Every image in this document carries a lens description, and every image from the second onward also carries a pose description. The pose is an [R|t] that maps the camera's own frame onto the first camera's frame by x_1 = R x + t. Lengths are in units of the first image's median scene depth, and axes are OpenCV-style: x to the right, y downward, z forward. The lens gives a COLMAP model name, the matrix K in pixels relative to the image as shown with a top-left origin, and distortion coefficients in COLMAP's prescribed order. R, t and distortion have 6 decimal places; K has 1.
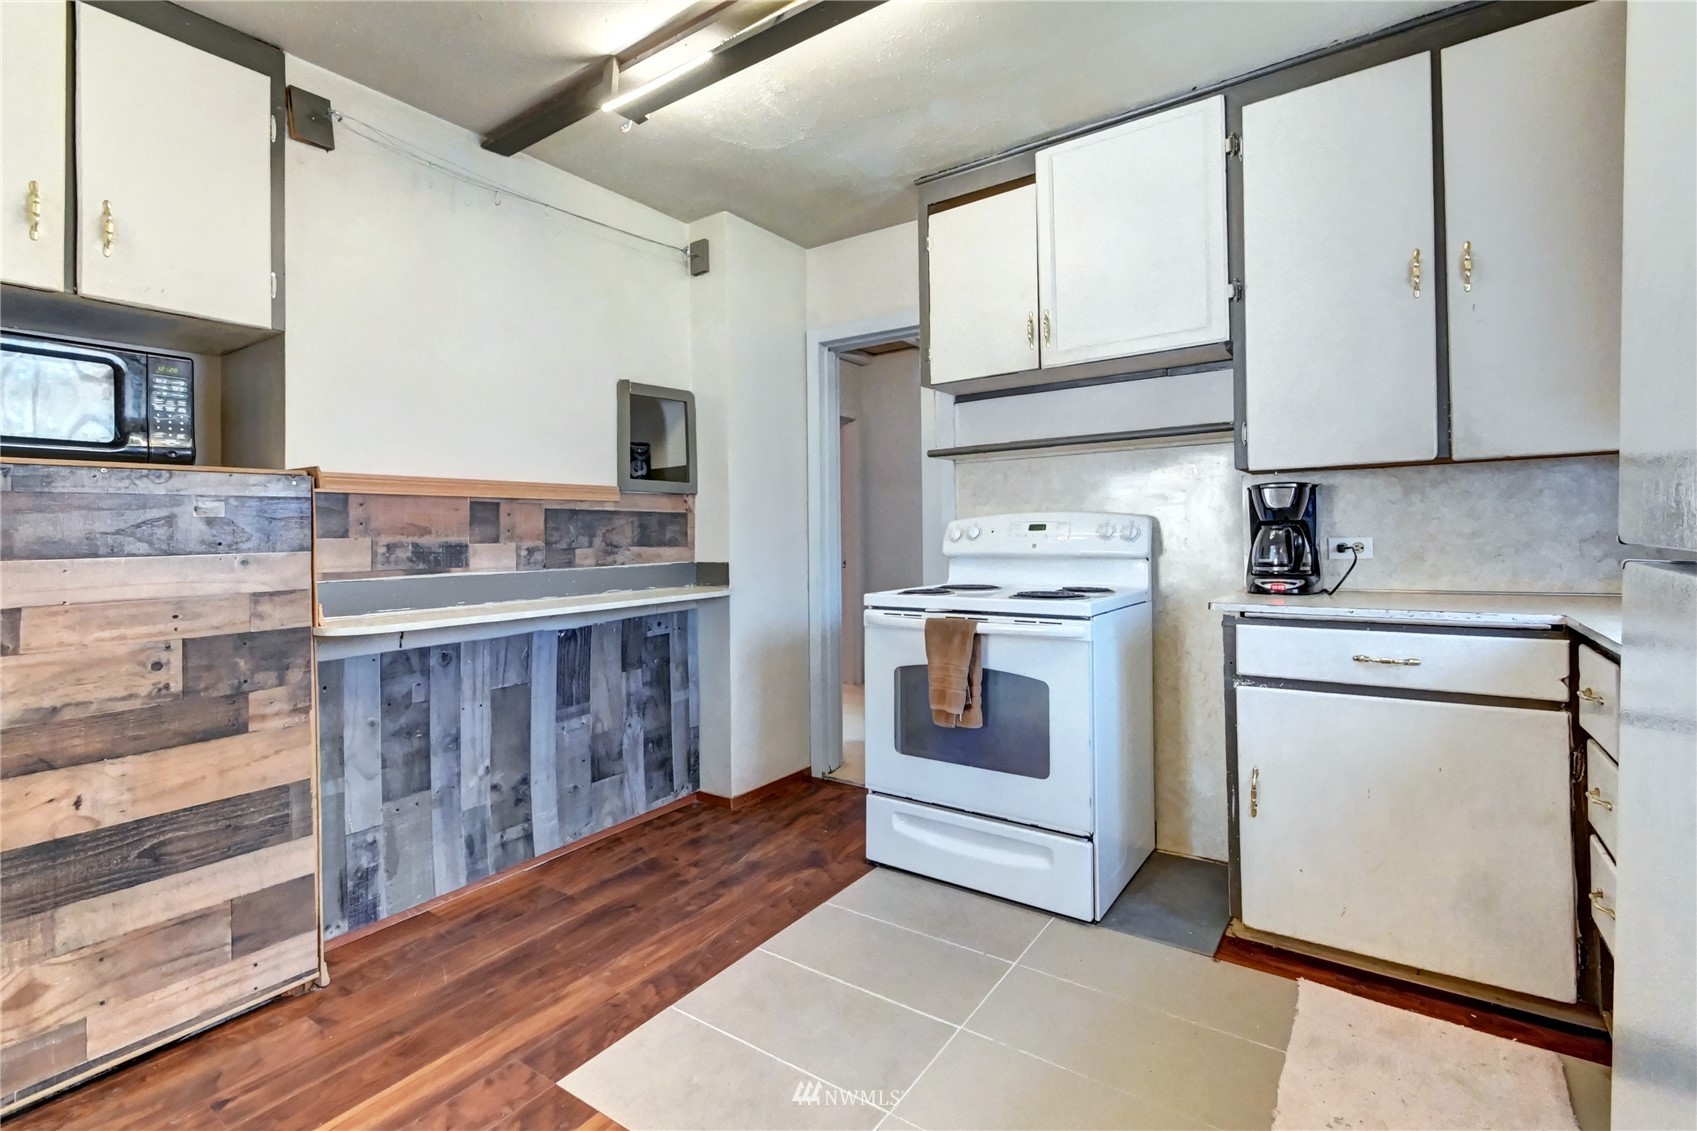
lens RADIAL K [[797.7, 0, 861.3], [0, 797.7, 548.1], [0, 0, 1]] dist [0.002532, 0.000034]
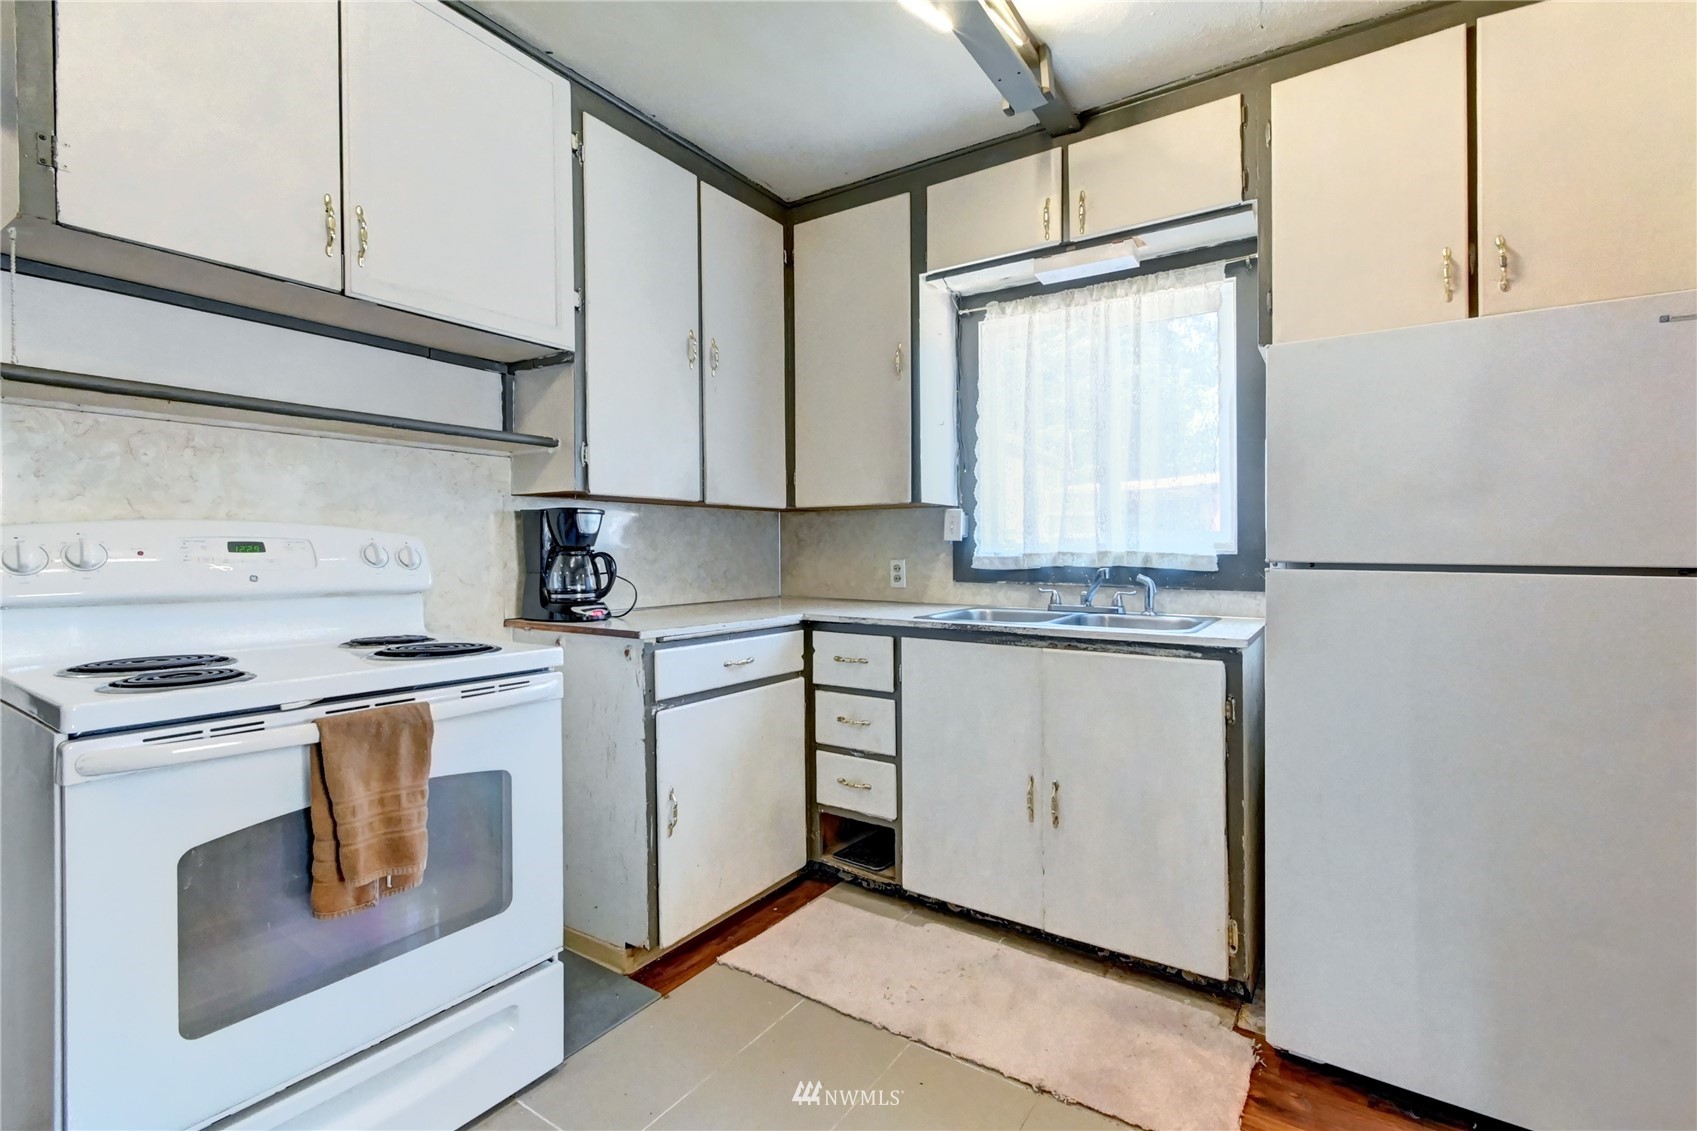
lens RADIAL K [[737.6, 0, 936.3], [0, 737.6, 547.6], [0, 0, 1]] dist [0.002941, -0.000065]
pose [[-0.070464, 0.023364, 0.997241, -0.394585], [0.016550, 0.999615, -0.022251, -0.005667], [-0.997377, 0.014936, -0.070824, 0.591416]]
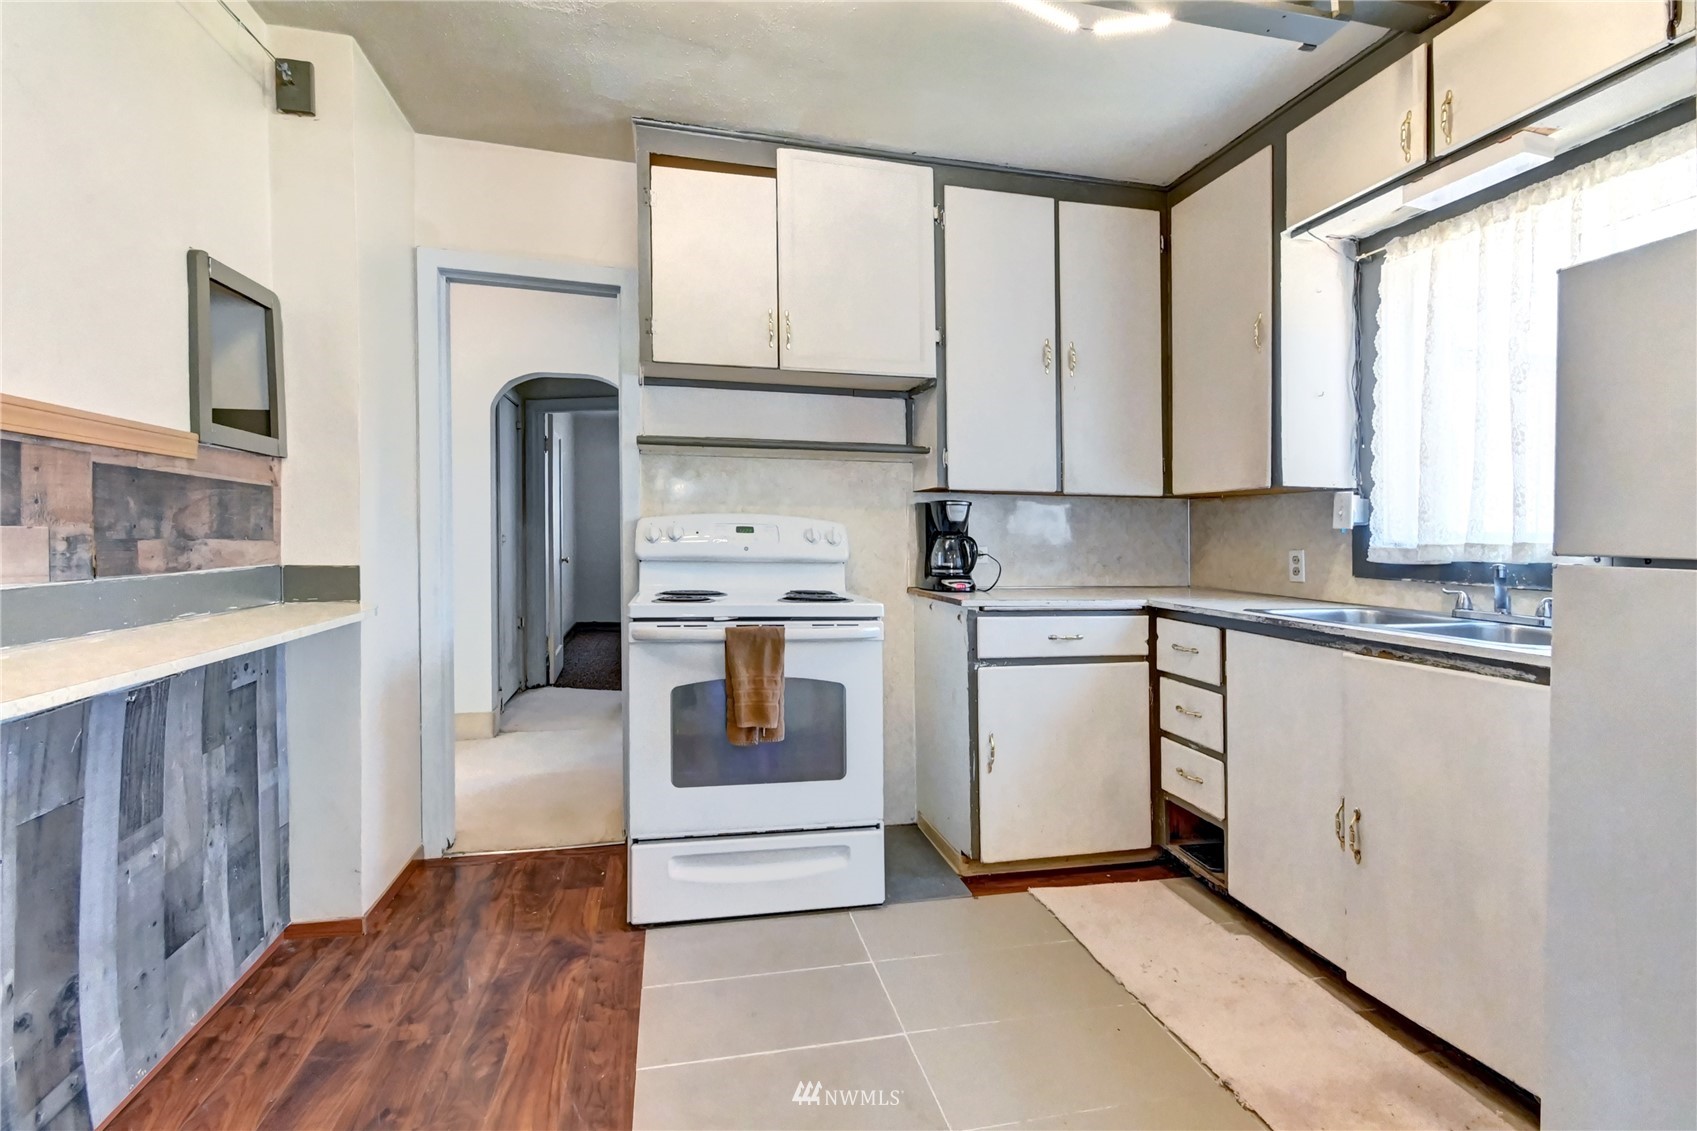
lens RADIAL K [[821.4, 0, 903.6], [0, 821.4, 552.4], [0, 0, 1]] dist [0.001497, -0.000530]
pose [[0.636389, 0.013671, 0.771247, -0.469528], [-0.014476, 0.999879, -0.005779, 0.004885], [-0.771232, -0.007487, 0.636510, 0.242603]]
